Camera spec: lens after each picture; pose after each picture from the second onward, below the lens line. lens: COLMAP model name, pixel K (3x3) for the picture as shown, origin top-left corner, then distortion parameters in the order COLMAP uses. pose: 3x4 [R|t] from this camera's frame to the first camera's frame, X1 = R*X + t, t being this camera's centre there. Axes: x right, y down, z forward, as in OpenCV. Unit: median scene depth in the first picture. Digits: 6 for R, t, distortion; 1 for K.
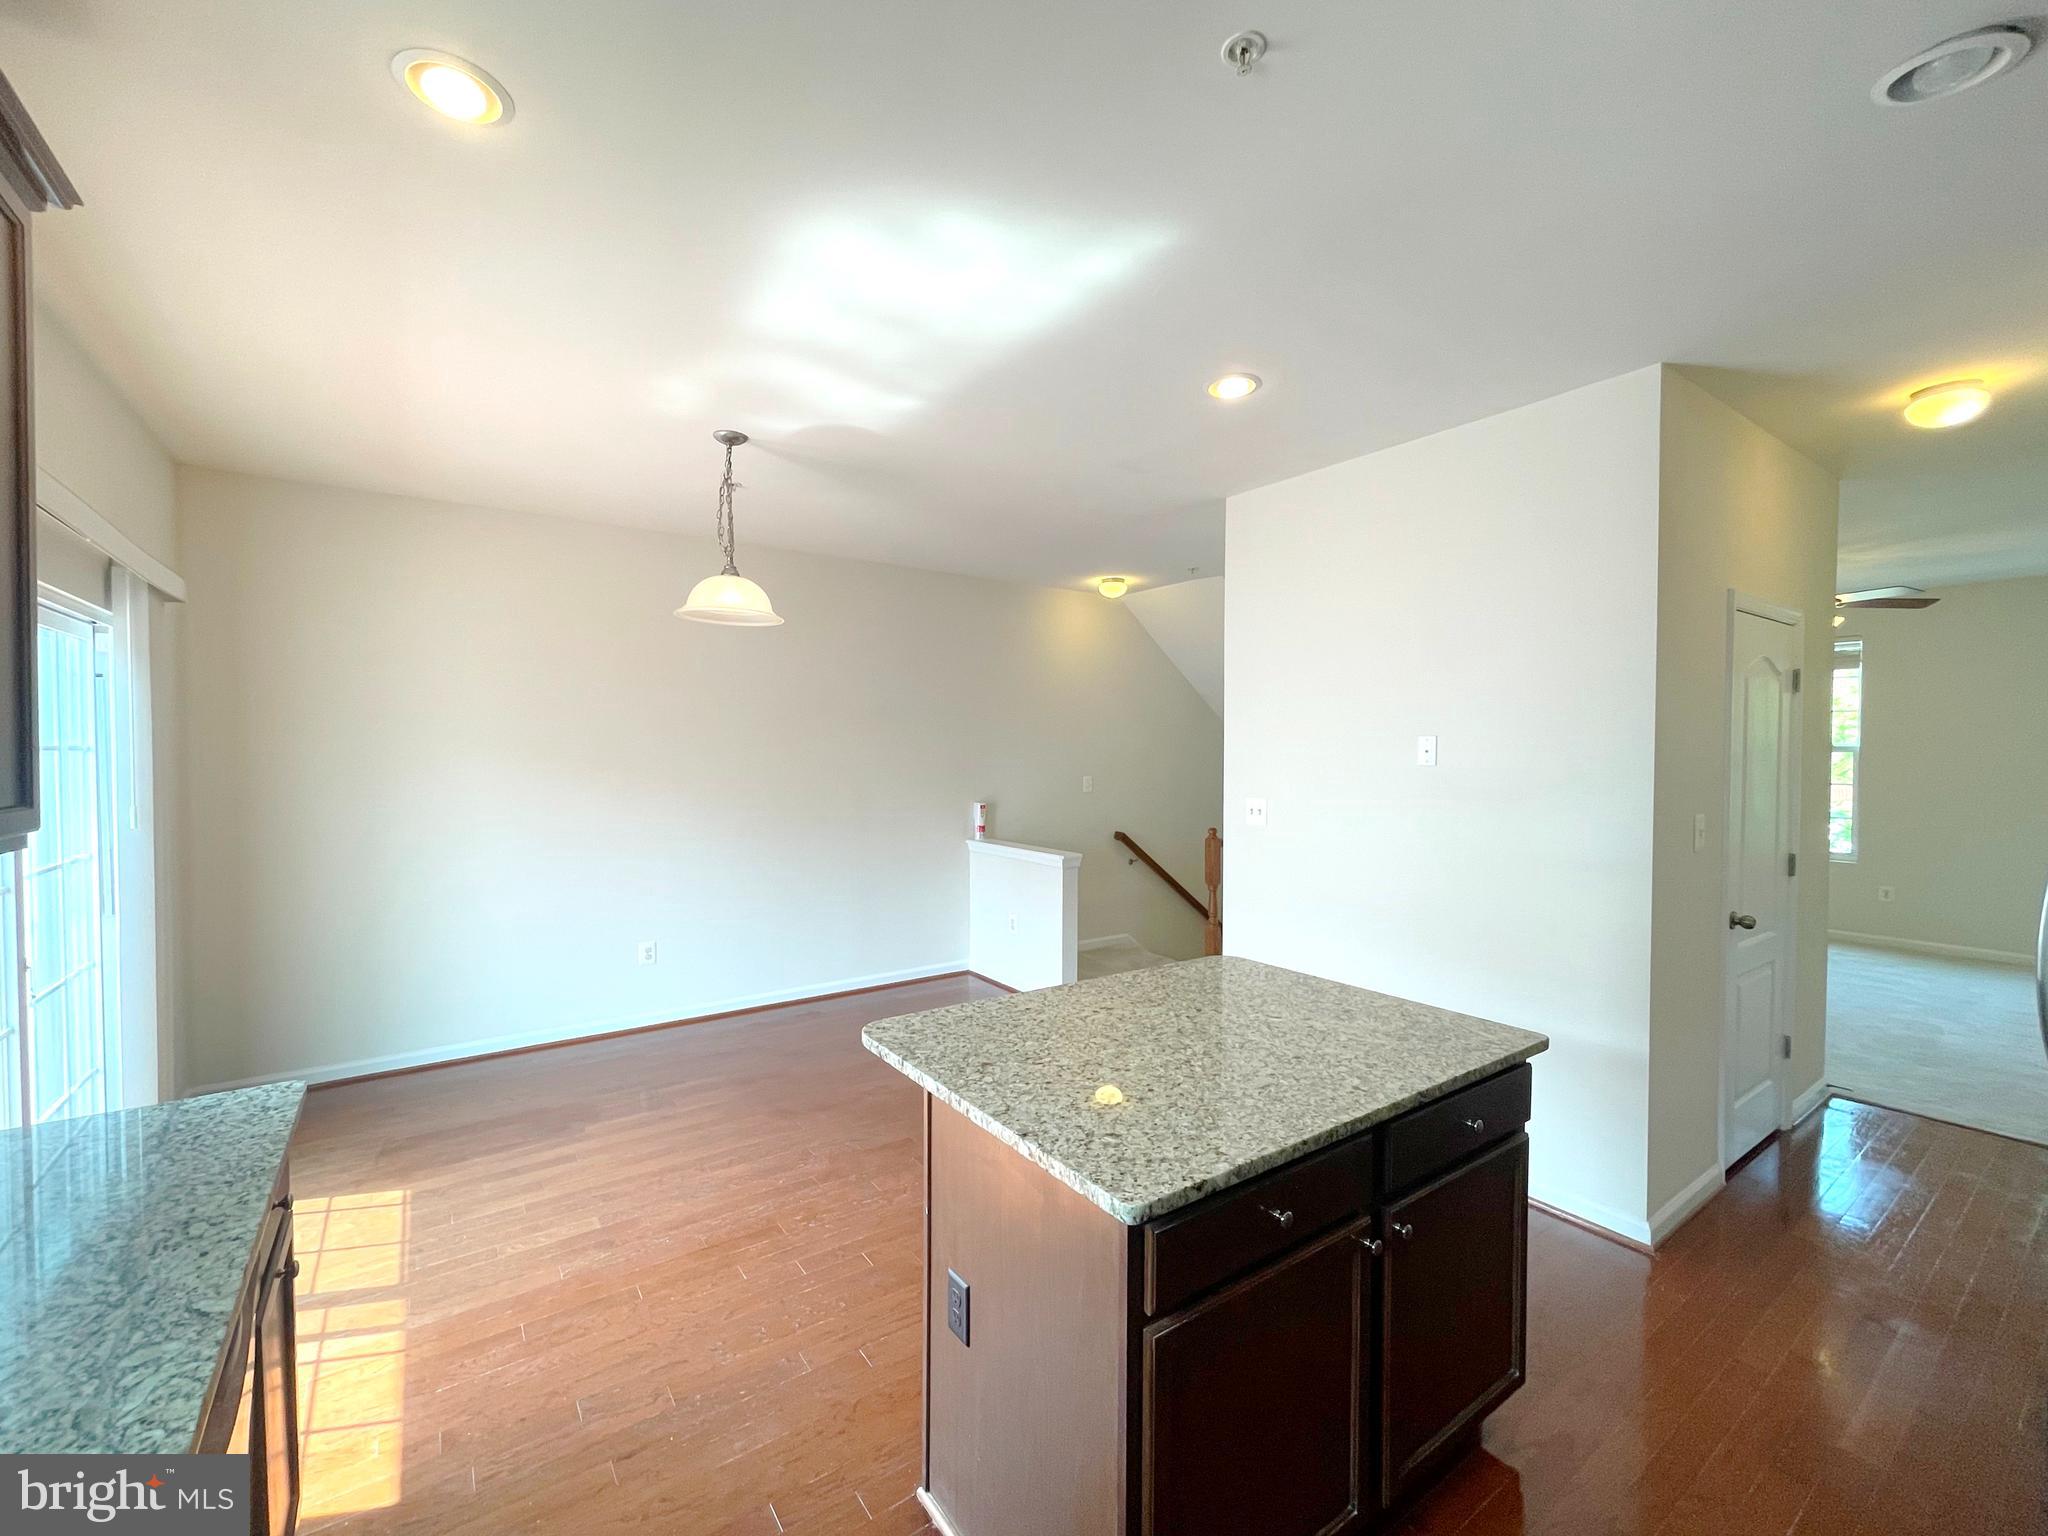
lens RADIAL K [[845.2, 0, 1005.7], [0, 845.2, 766.1], [0, 0, 1]] dist [0.001951, 0.001192]
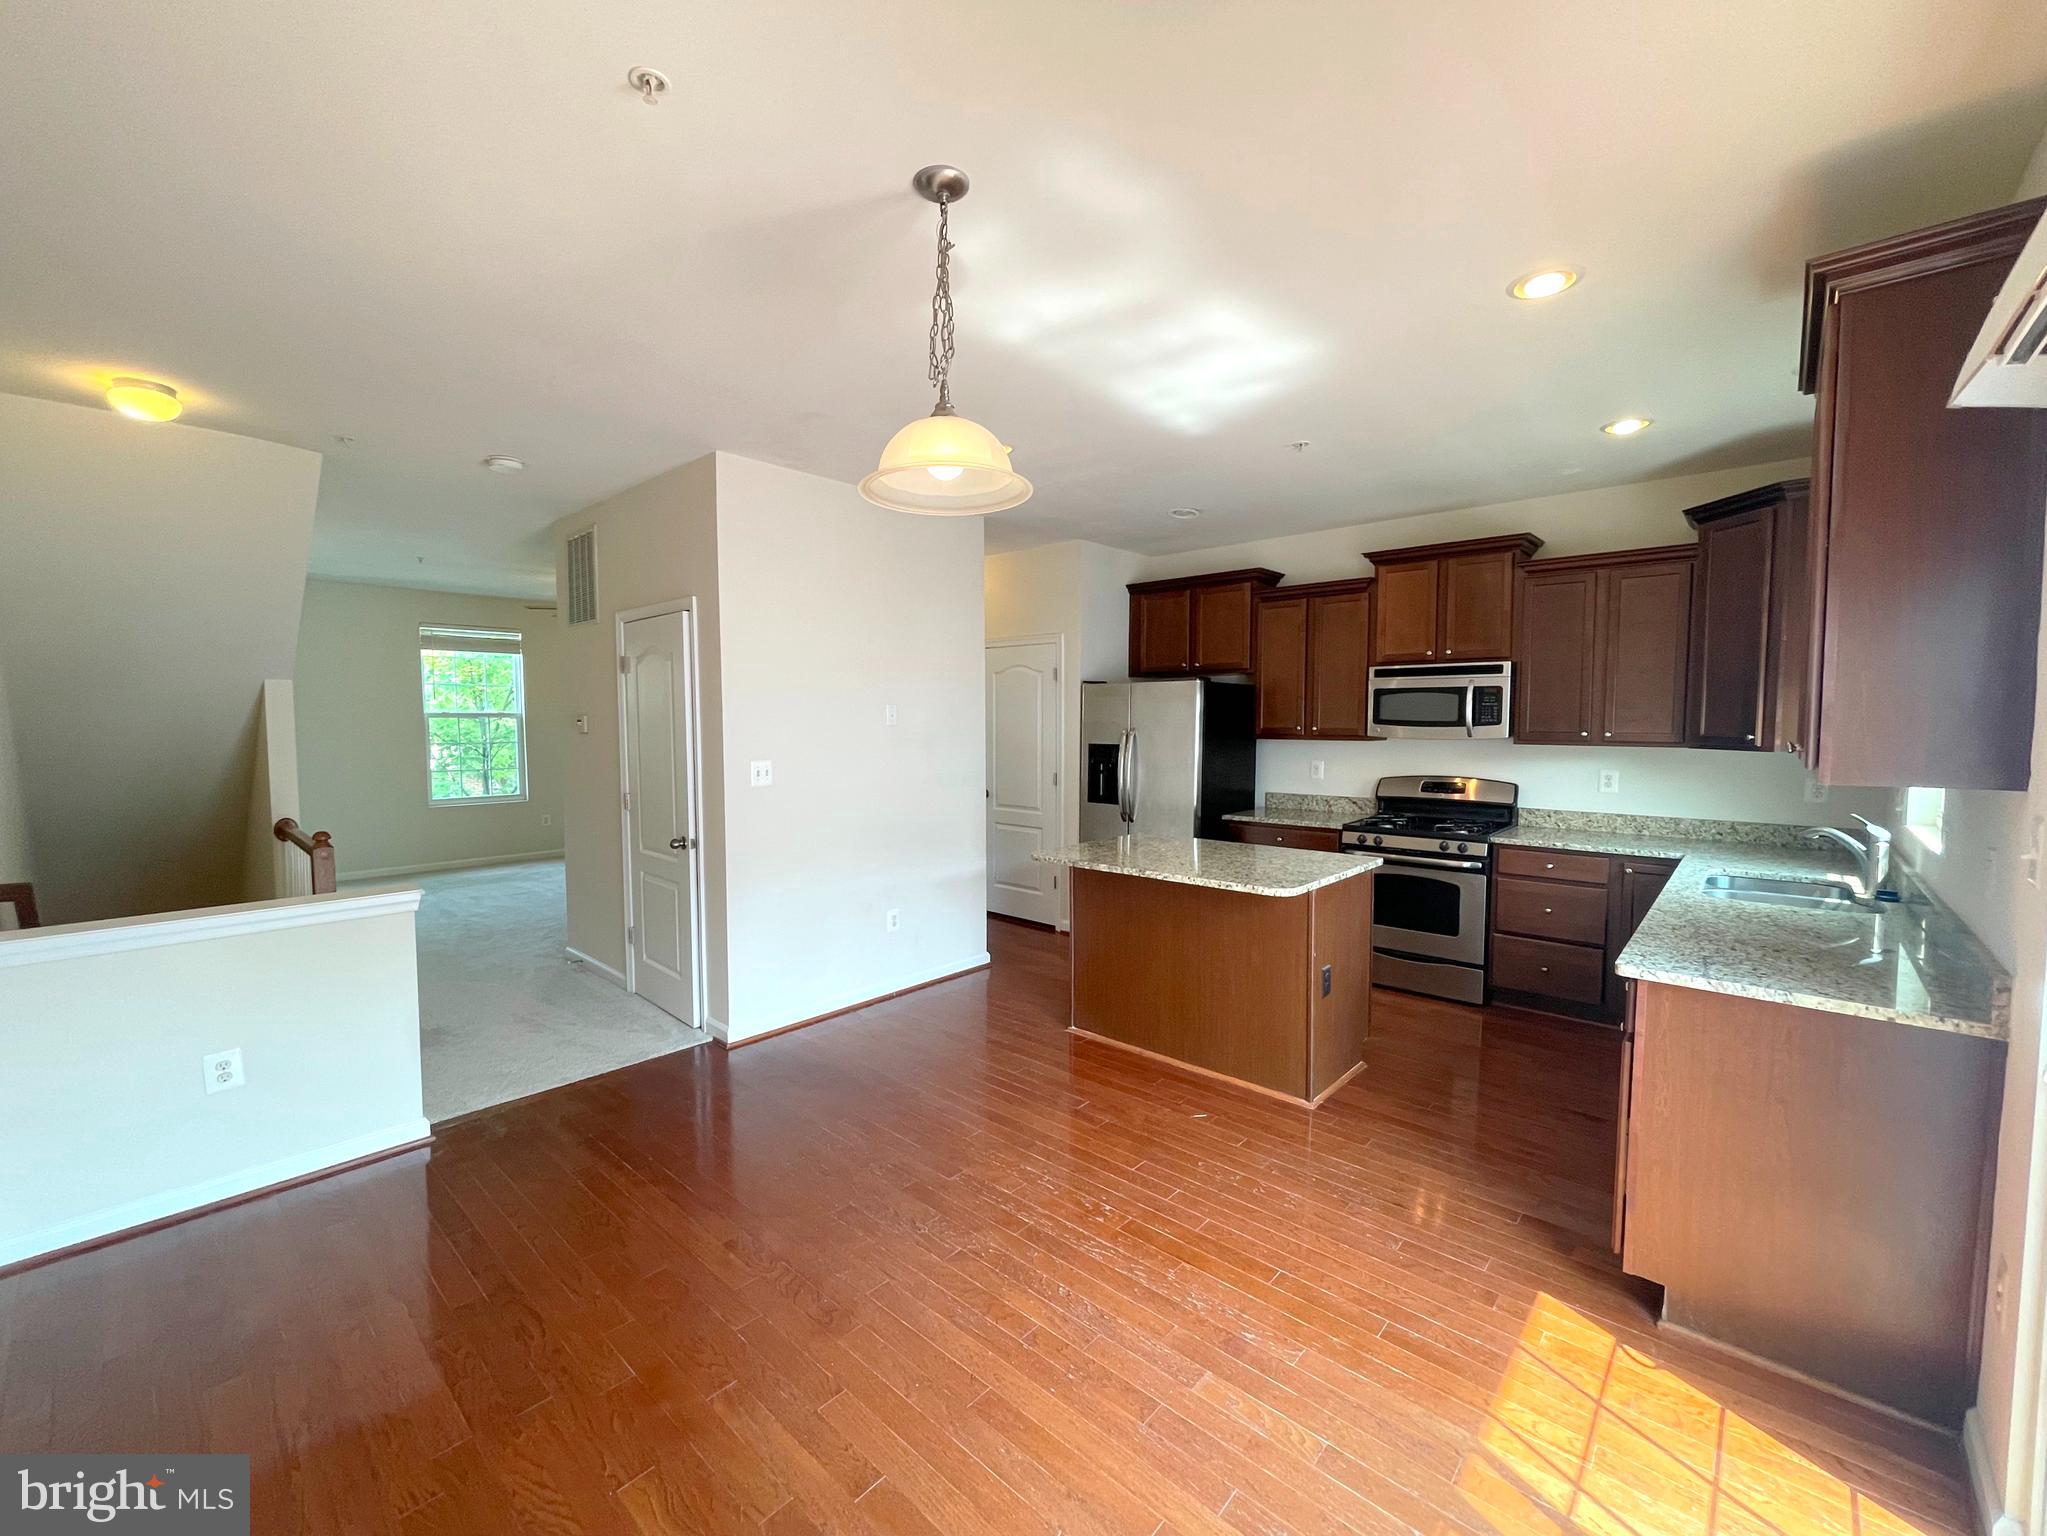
lens RADIAL K [[844.8, 0, 1015.4], [0, 844.8, 767.0], [0, 0, 1]] dist [0.001951, 0.001192]
pose [[-0.226896, -0.058473, 0.972162, -1.420868], [0.019236, 0.997732, 0.064501, -0.026121], [-0.973729, 0.033335, -0.225257, 1.664968]]
